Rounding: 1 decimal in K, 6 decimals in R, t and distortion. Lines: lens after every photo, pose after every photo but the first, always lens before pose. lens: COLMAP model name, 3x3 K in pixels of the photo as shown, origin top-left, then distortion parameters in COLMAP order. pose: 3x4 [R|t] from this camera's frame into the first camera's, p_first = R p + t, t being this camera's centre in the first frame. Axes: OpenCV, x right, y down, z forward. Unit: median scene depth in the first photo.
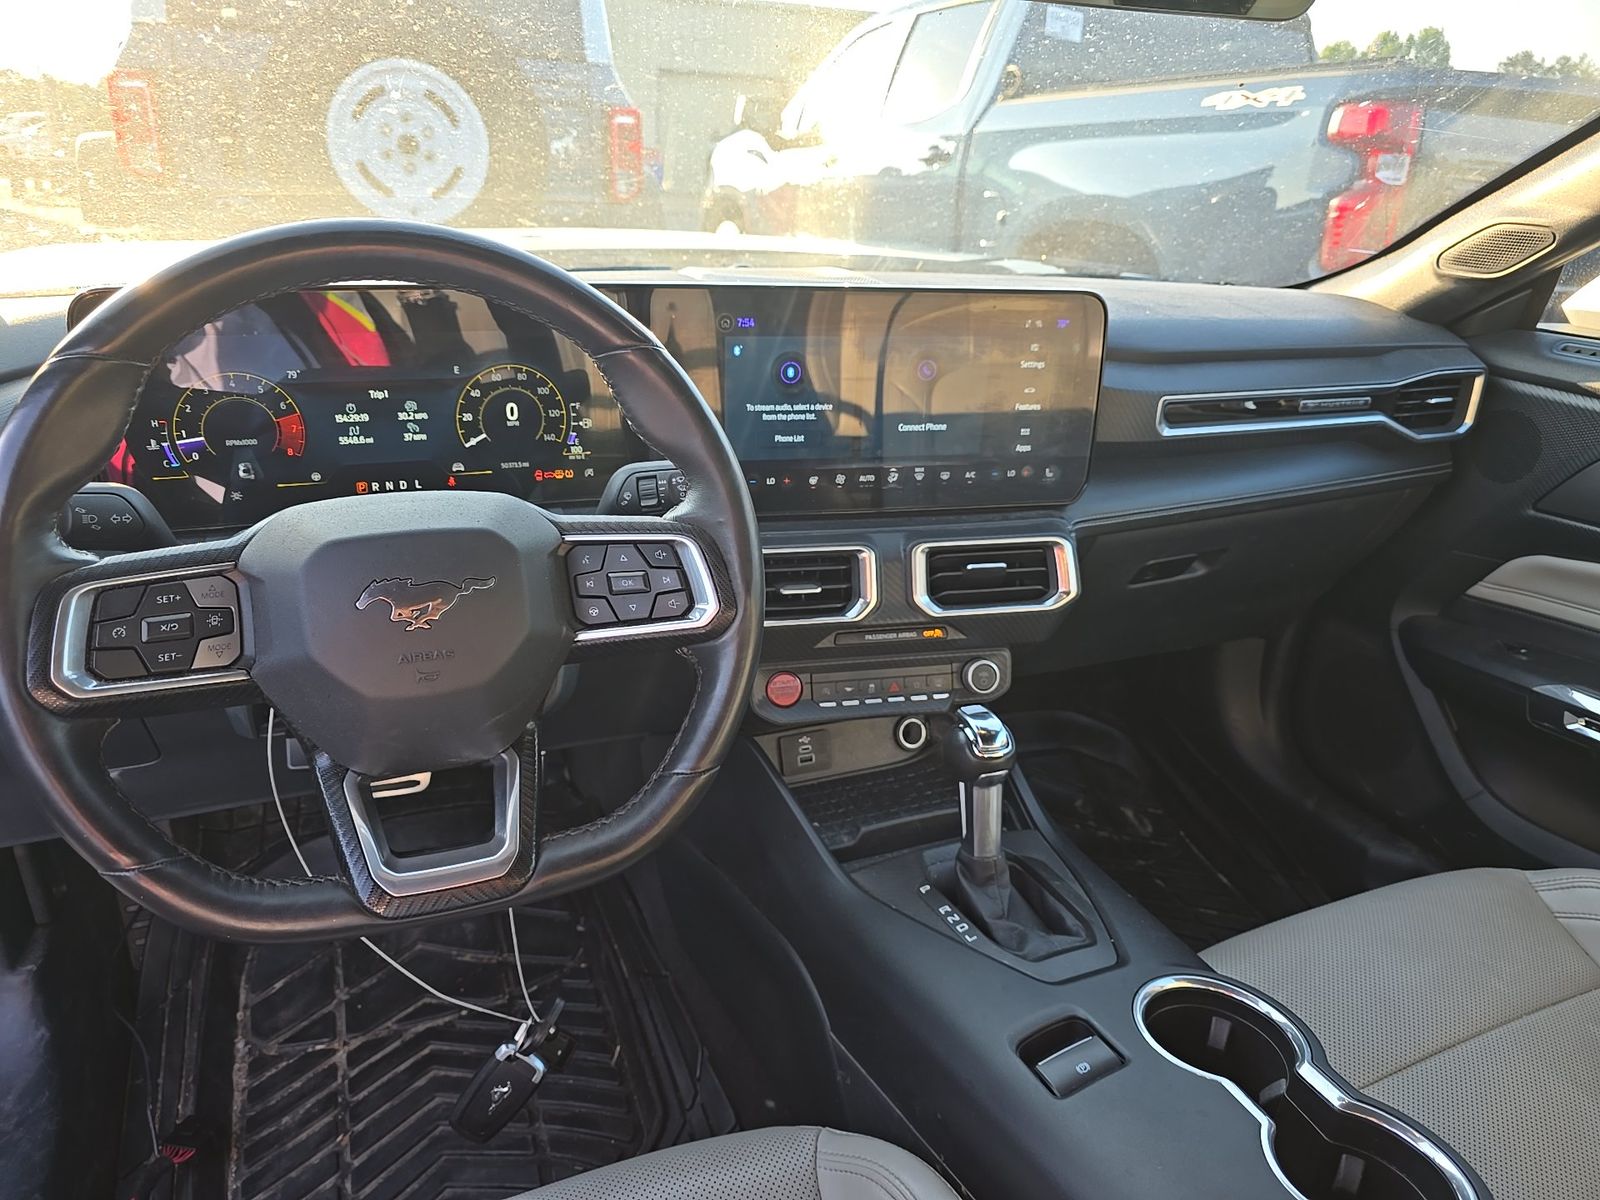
lens RADIAL K [[1100.9, 0, 808.6], [0, 1100.9, 620.4], [0, 0, 1]] dist [0.055394, -0.071045]
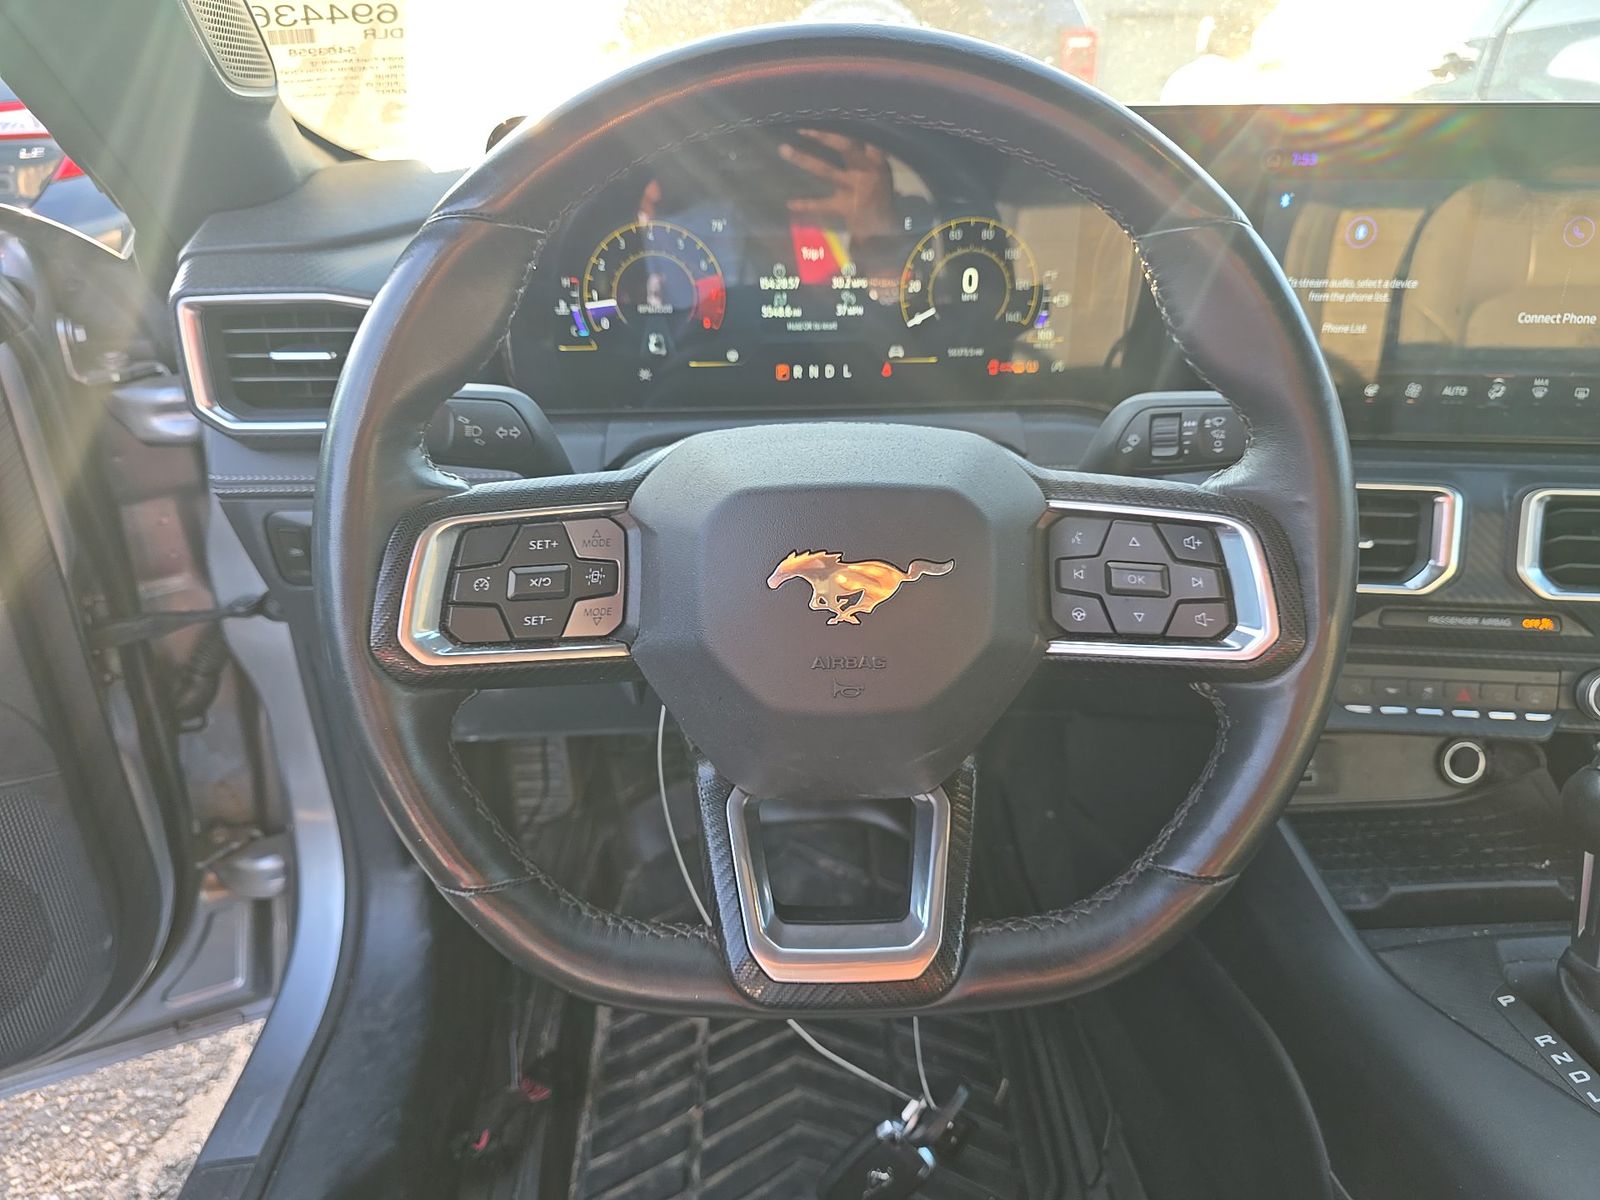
lens RADIAL K [[1100.9, 0, 808.6], [0, 1100.9, 620.4], [0, 0, 1]] dist [0.055394, -0.071045]
pose [[0.938132, 0.101736, -0.330996, -0.083217], [-0.092676, 0.994764, 0.043086, 0.022015], [0.333647, -0.009745, 0.942648, 0.204929]]
